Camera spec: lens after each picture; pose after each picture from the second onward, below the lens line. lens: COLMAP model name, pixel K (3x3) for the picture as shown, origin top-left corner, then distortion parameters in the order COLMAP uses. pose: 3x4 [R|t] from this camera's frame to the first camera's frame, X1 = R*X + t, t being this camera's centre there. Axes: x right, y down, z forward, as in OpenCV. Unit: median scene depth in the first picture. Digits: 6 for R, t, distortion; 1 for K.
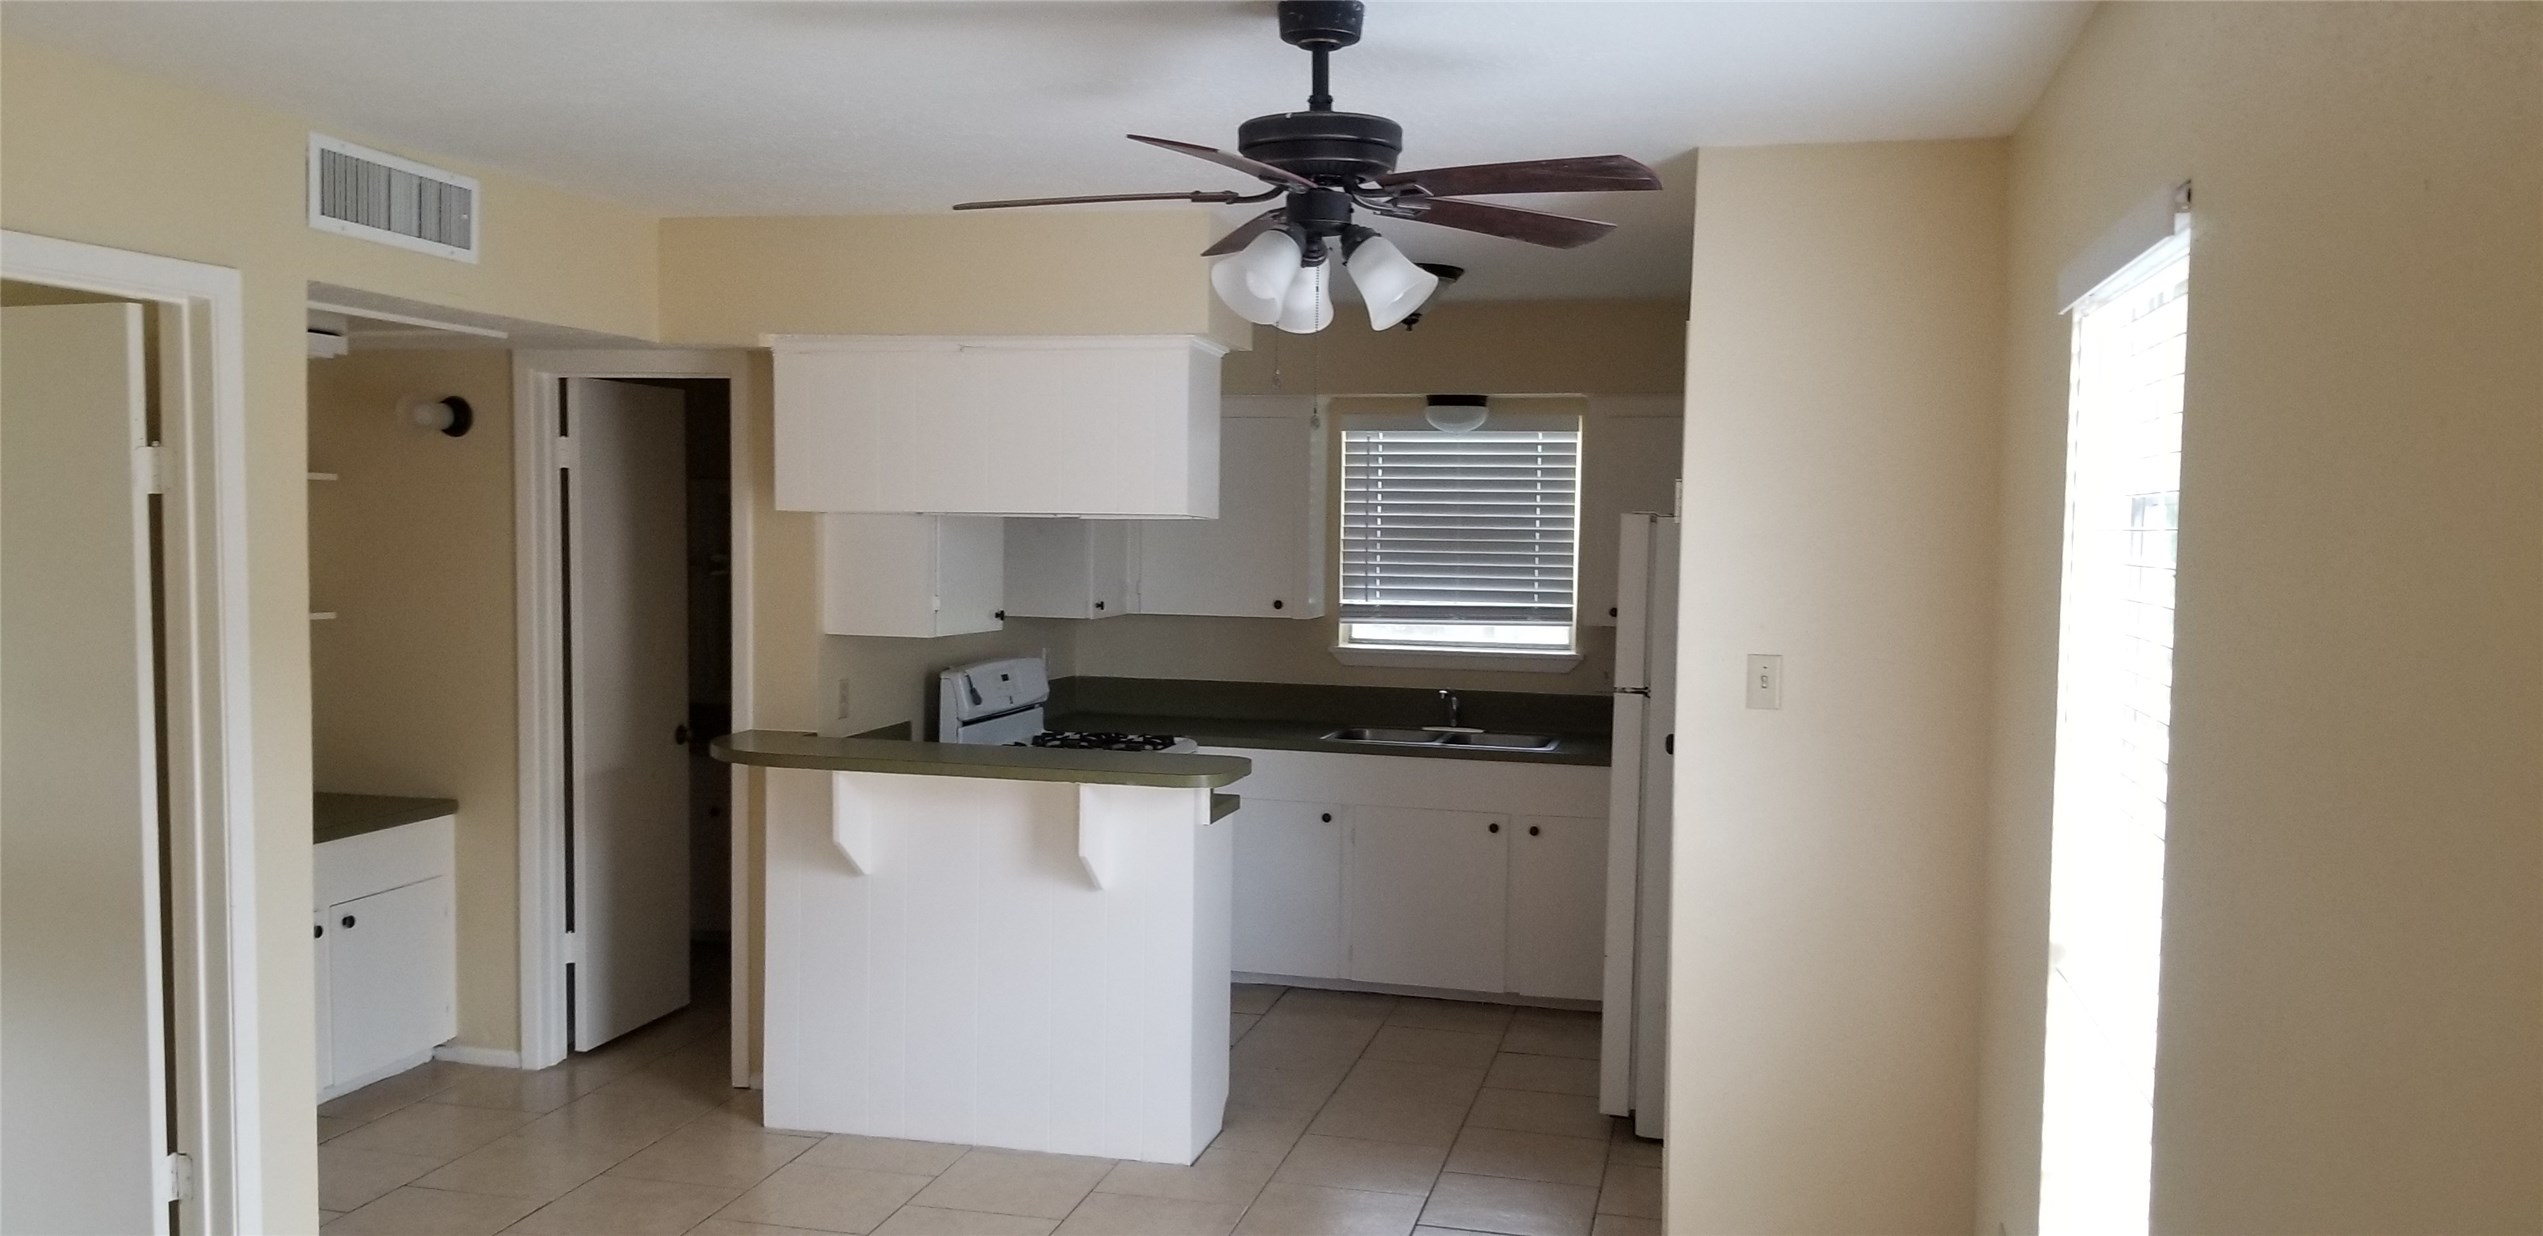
lens RADIAL K [[2011.9, 0, 1301.4], [0, 2011.9, 619.5], [0, 0, 1]] dist [0.094896, -0.160566]
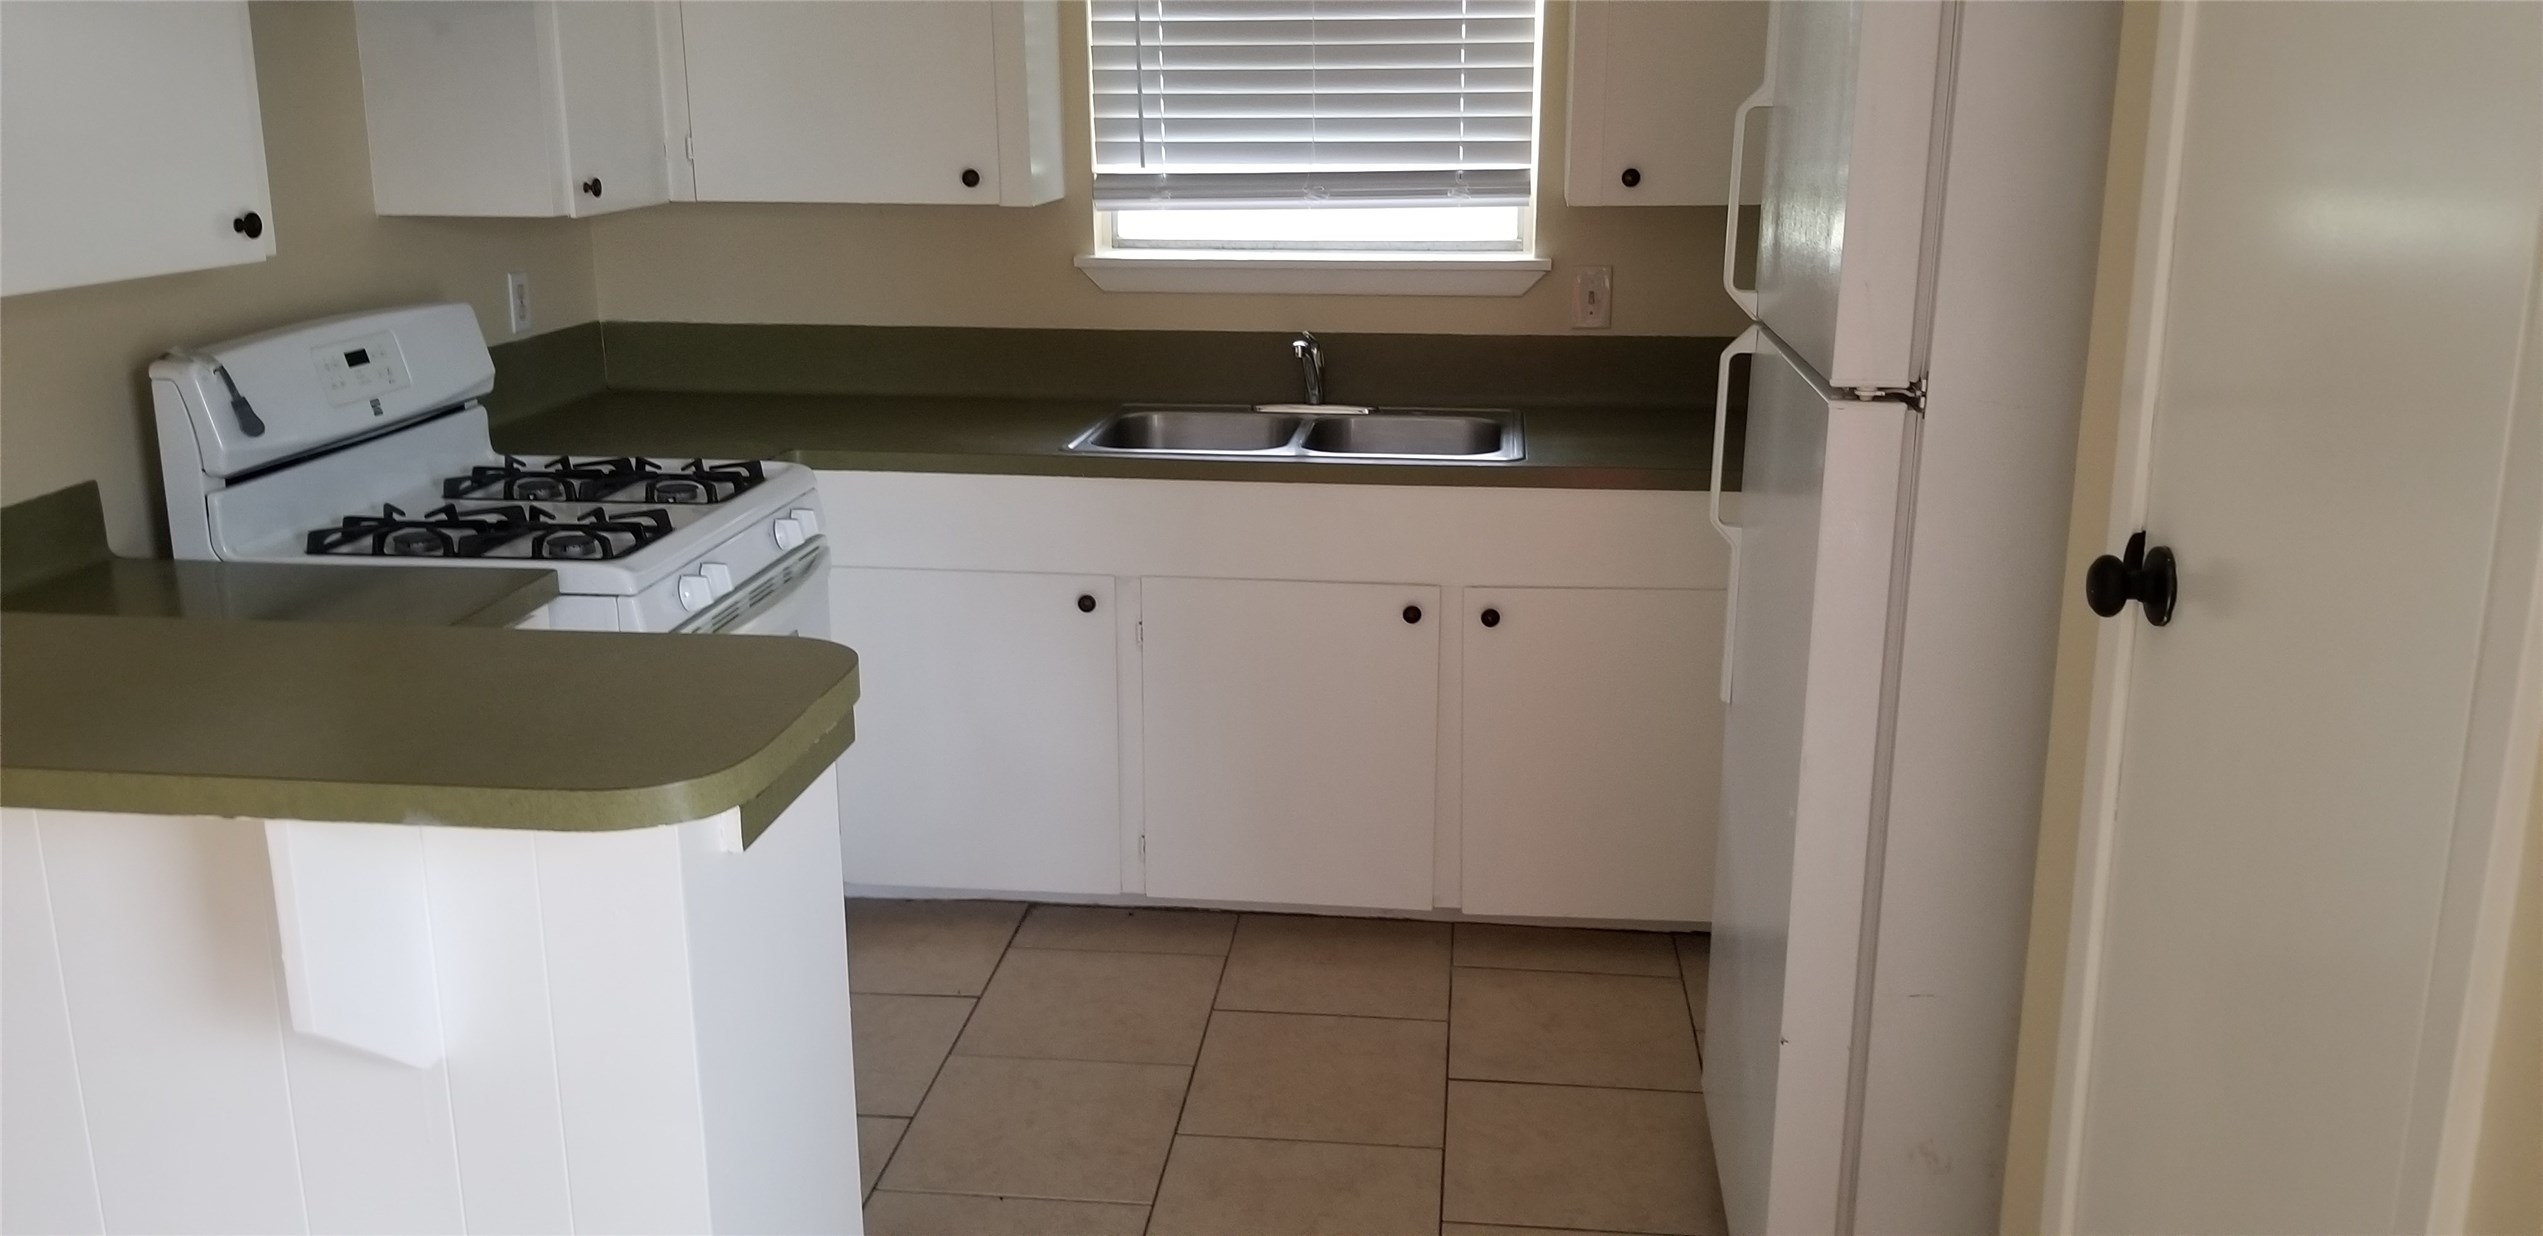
lens RADIAL K [[2011.9, 0, 1301.4], [0, 2011.9, 619.5], [0, 0, 1]] dist [0.094896, -0.160566]
pose [[0.992372, -0.050338, 0.112531, 0.008583], [0.025258, 0.976492, 0.214069, -0.006148], [-0.120661, -0.209593, 0.970315, 0.494460]]
